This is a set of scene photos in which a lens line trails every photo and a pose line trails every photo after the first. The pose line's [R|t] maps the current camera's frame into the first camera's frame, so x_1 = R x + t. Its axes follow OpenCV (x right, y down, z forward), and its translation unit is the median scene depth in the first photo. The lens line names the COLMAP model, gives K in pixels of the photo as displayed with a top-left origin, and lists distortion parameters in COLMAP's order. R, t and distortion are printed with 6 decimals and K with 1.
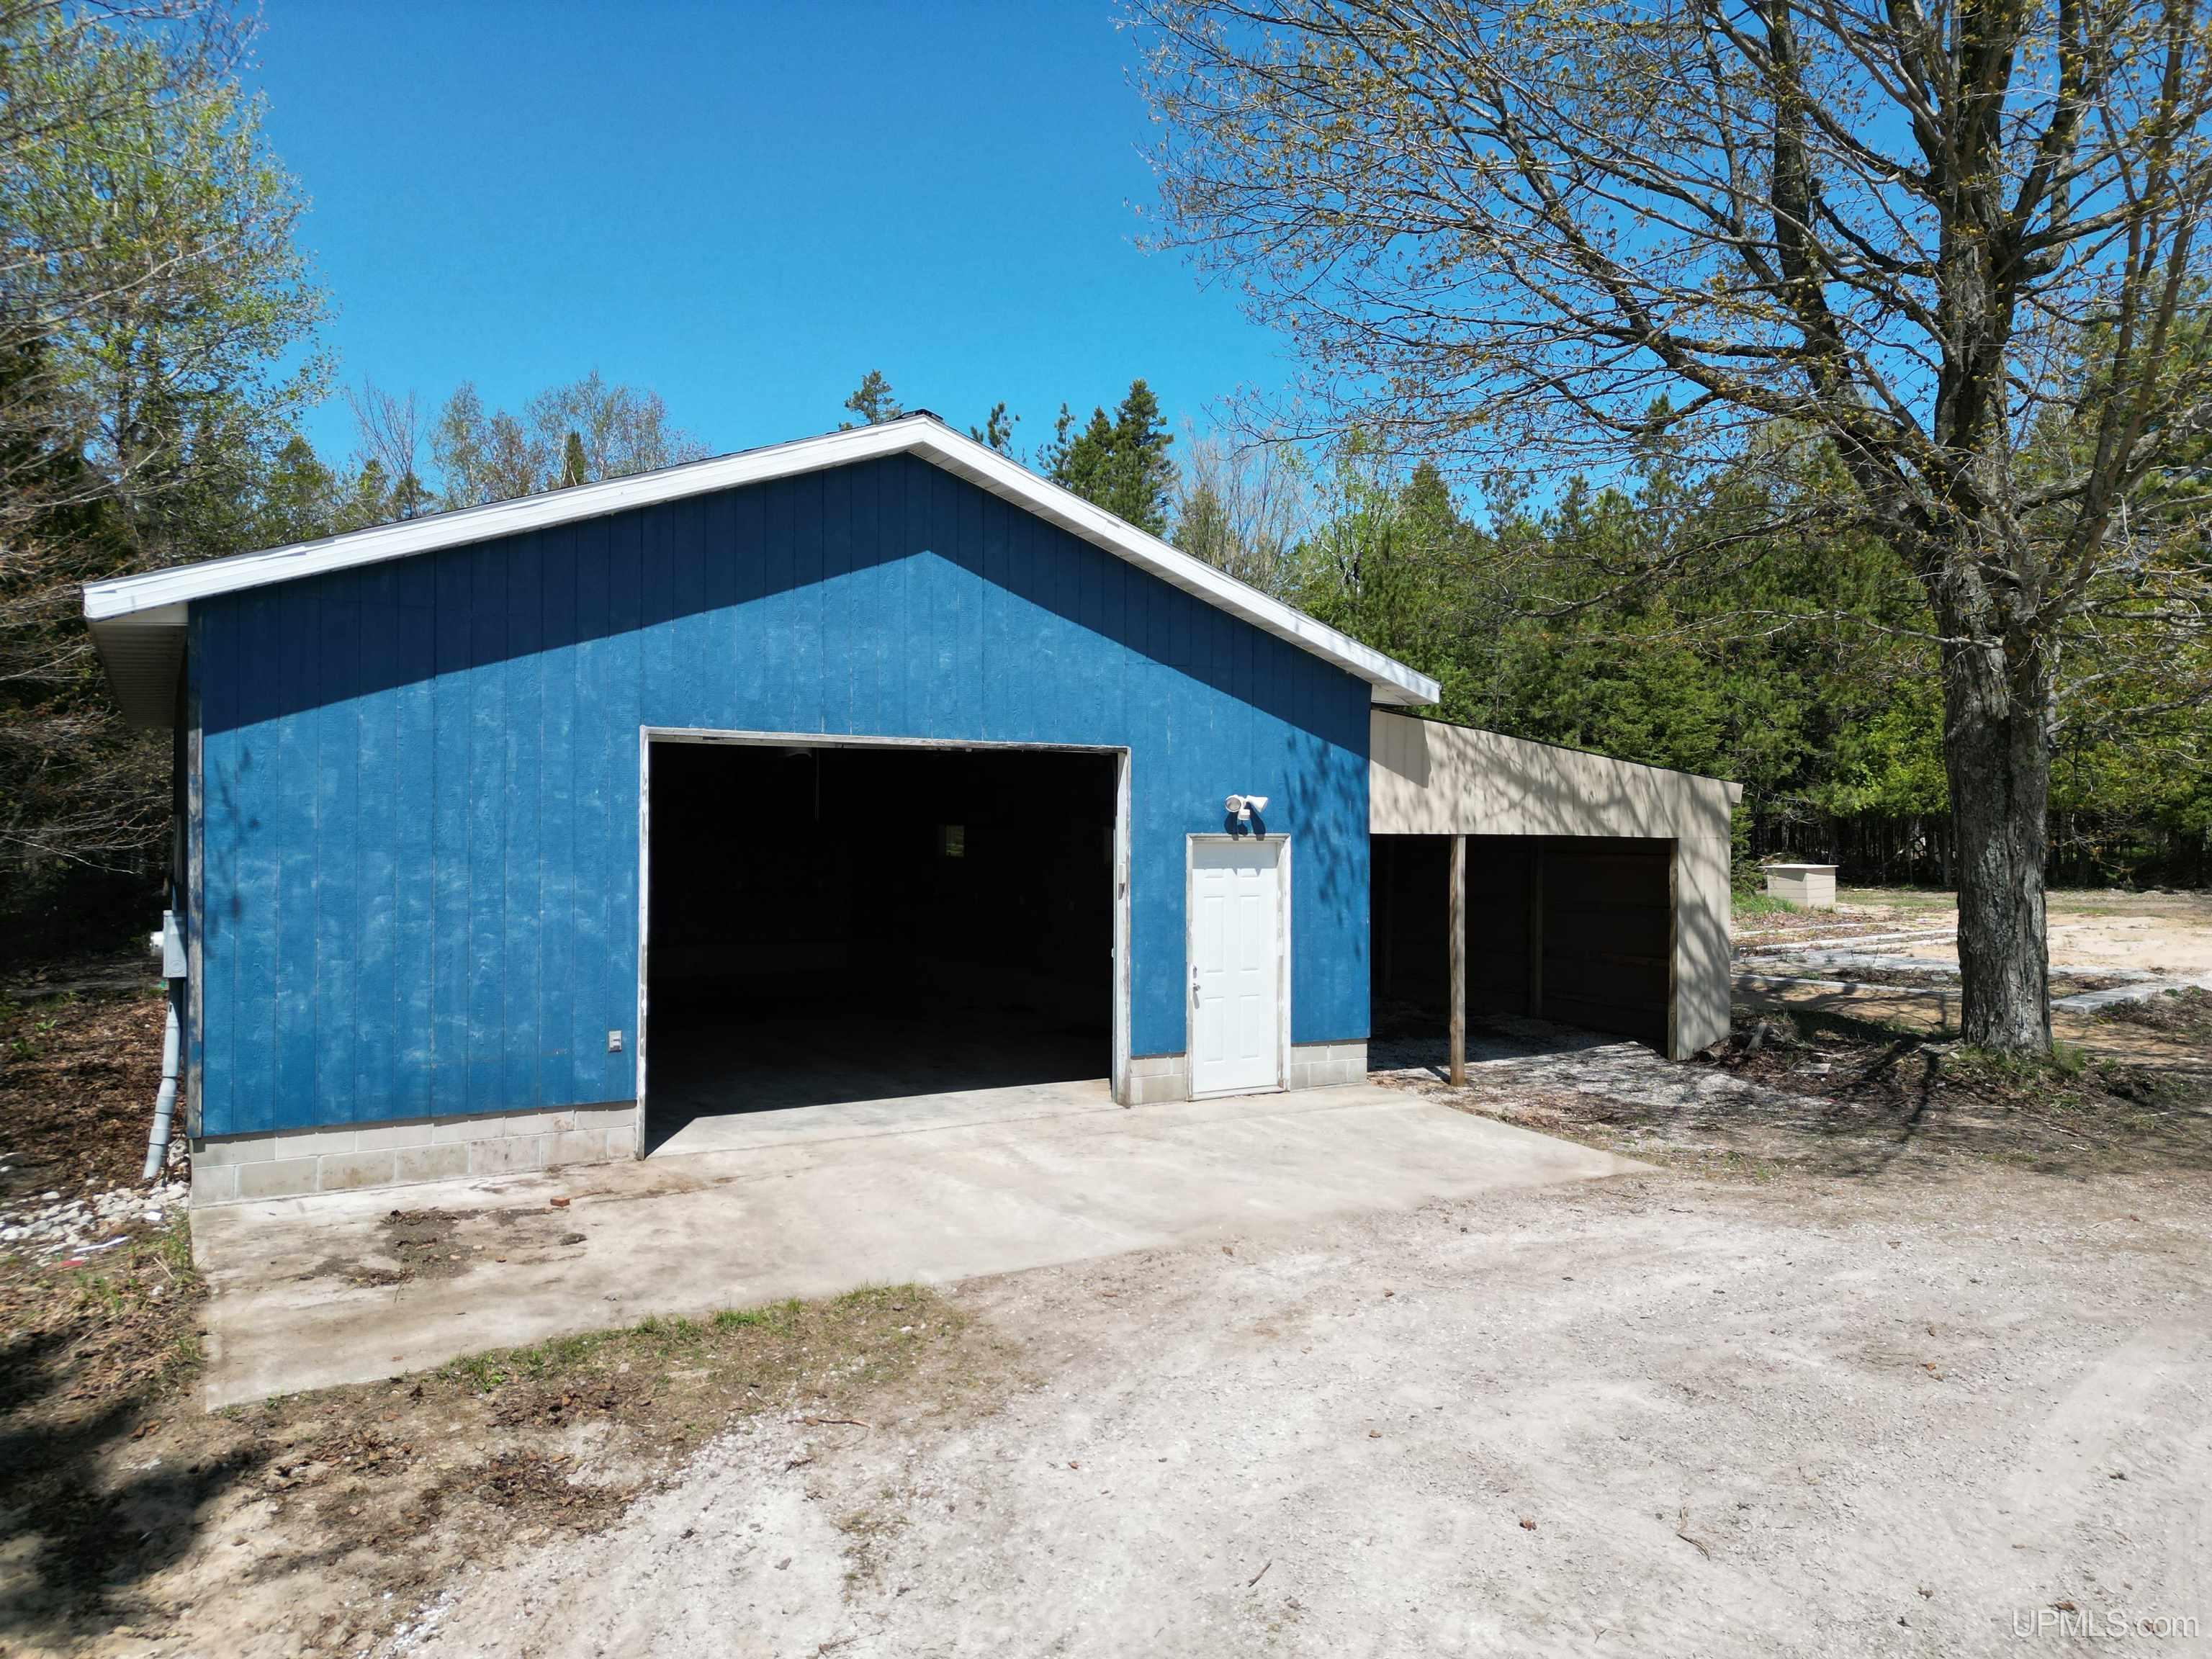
lens RADIAL K [[1534.8, 0, 1092.3], [0, 1534.8, 831.2], [0, 0, 1]] dist [0.083095, -0.068451]
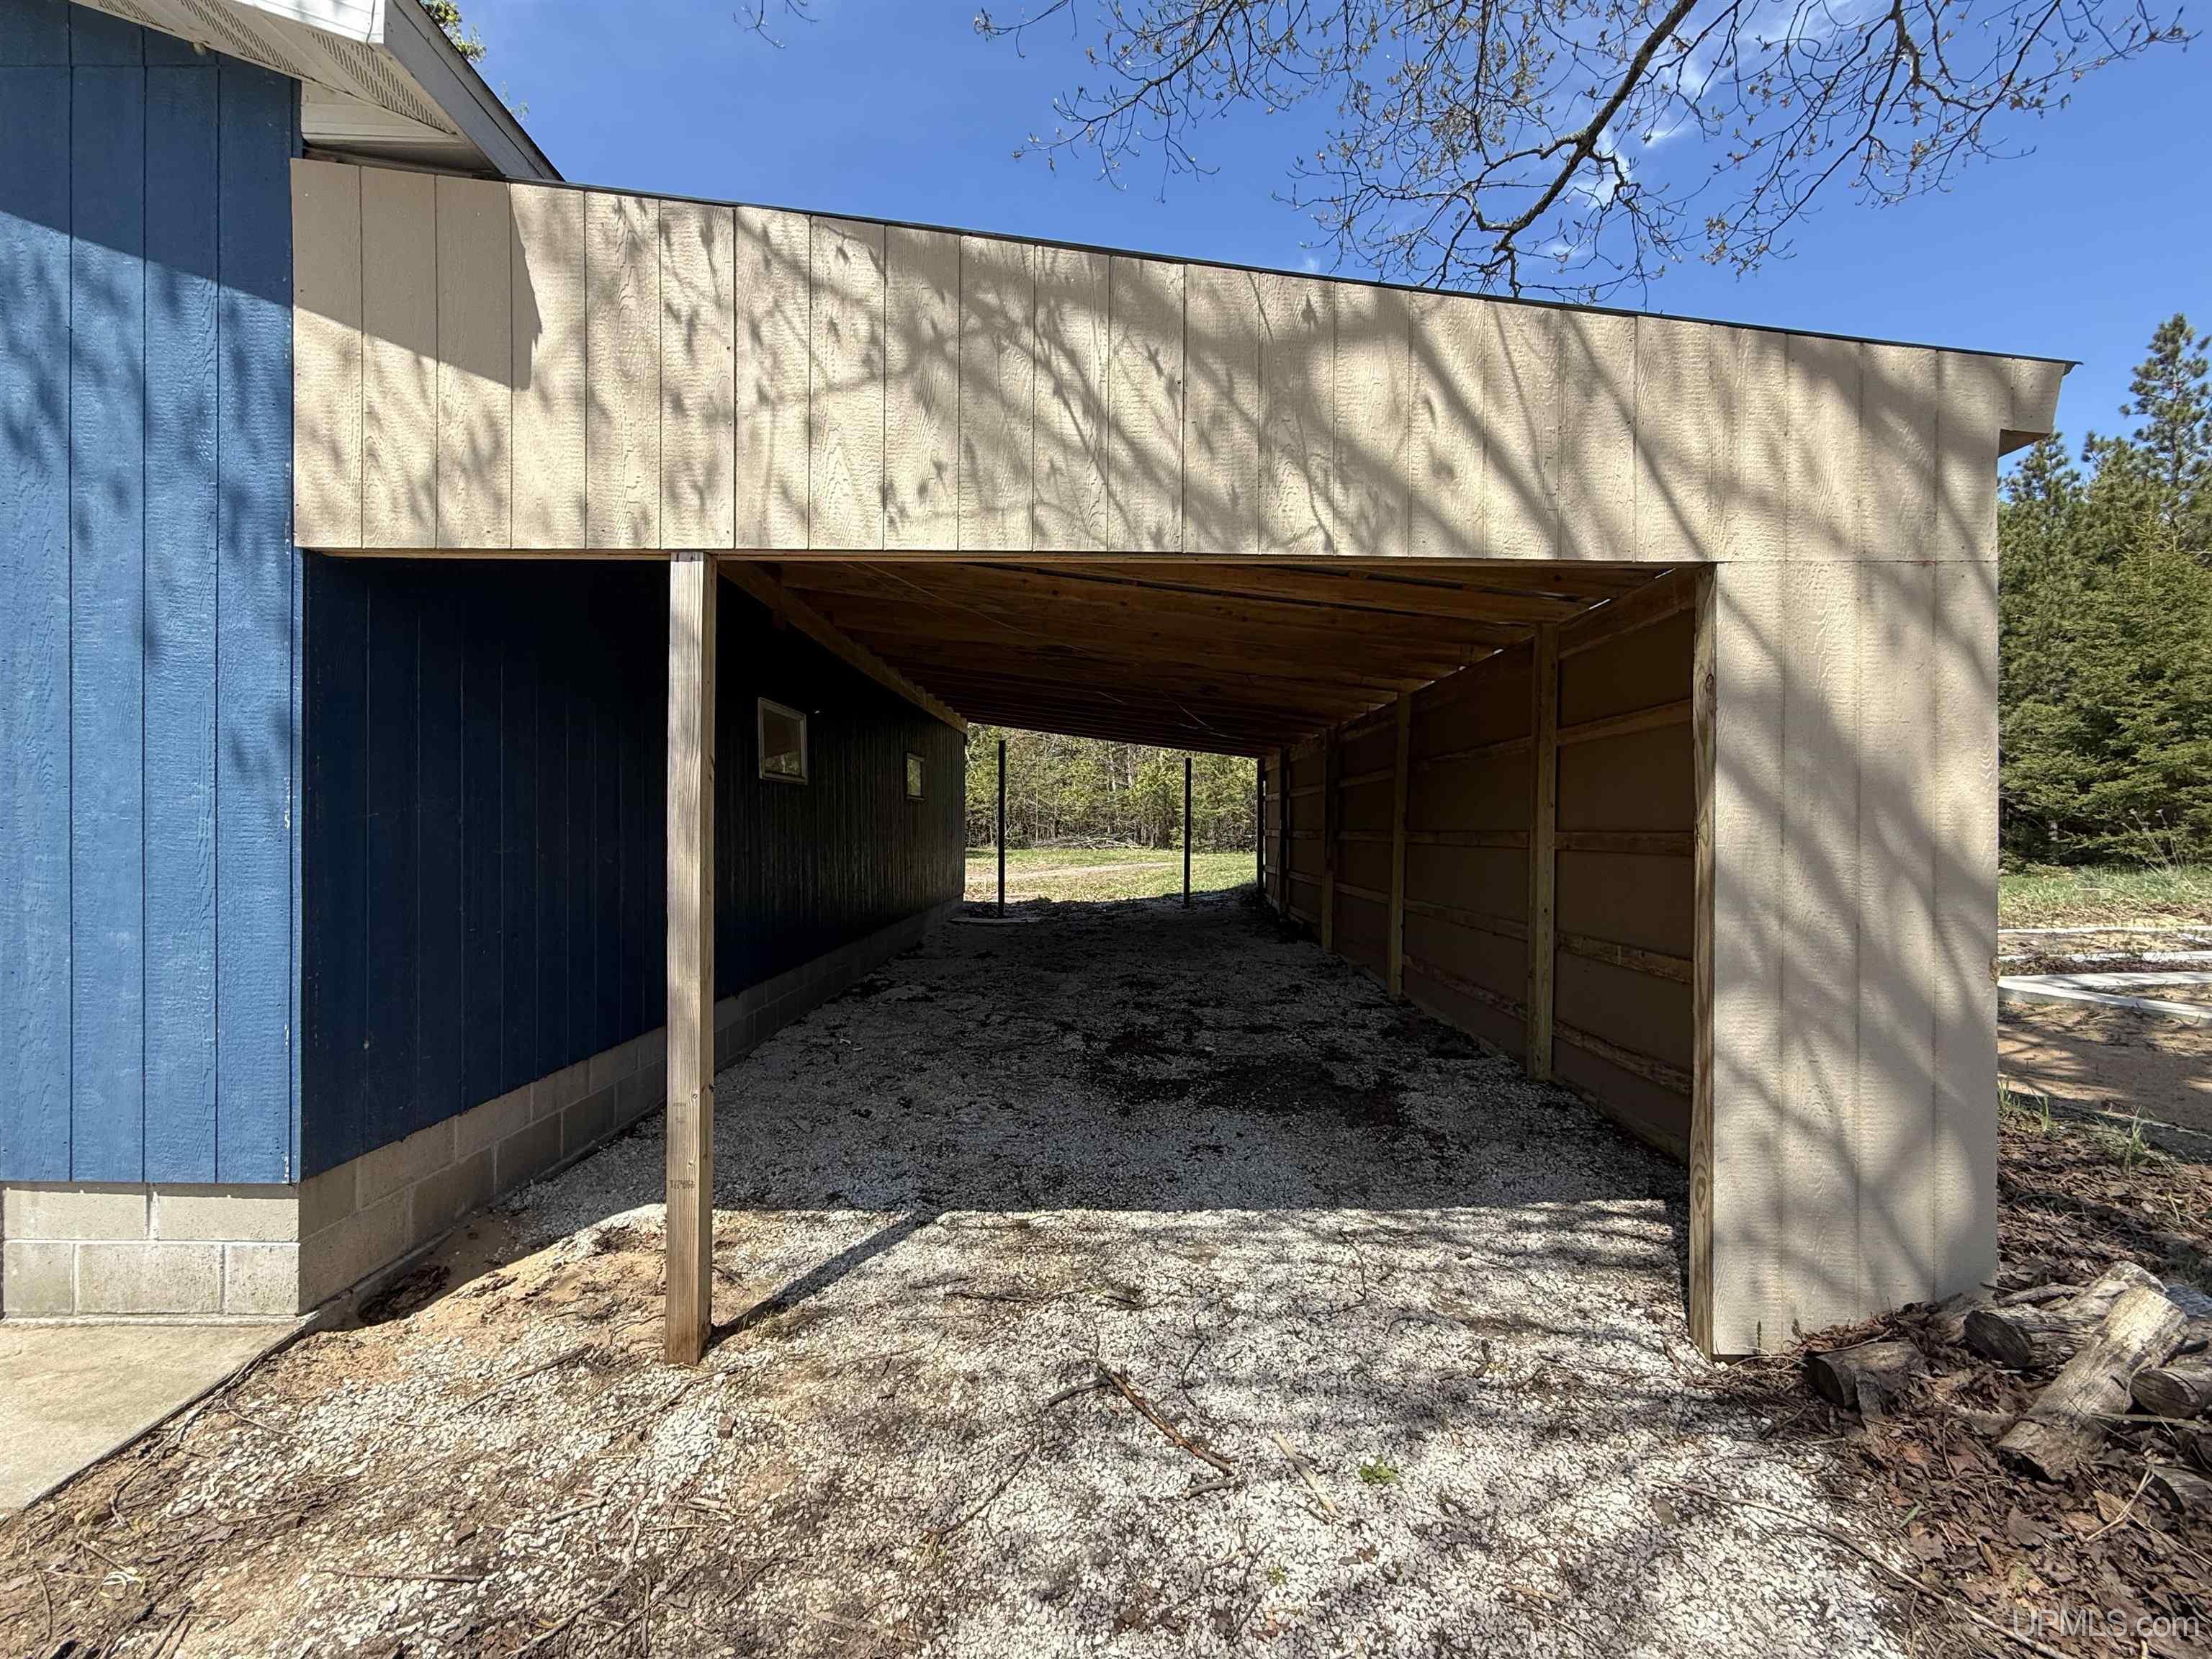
lens RADIAL K [[914.2, 0, 1111.1], [0, 914.2, 835.1], [0, 0, 1]] dist [-0.000309, 0.000135]
pose [[0.859131, -0.002280, -0.511751, 0.434297], [0.000278, 0.999992, -0.003989, 0.065000], [0.511756, 0.003285, 0.859125, 0.952296]]
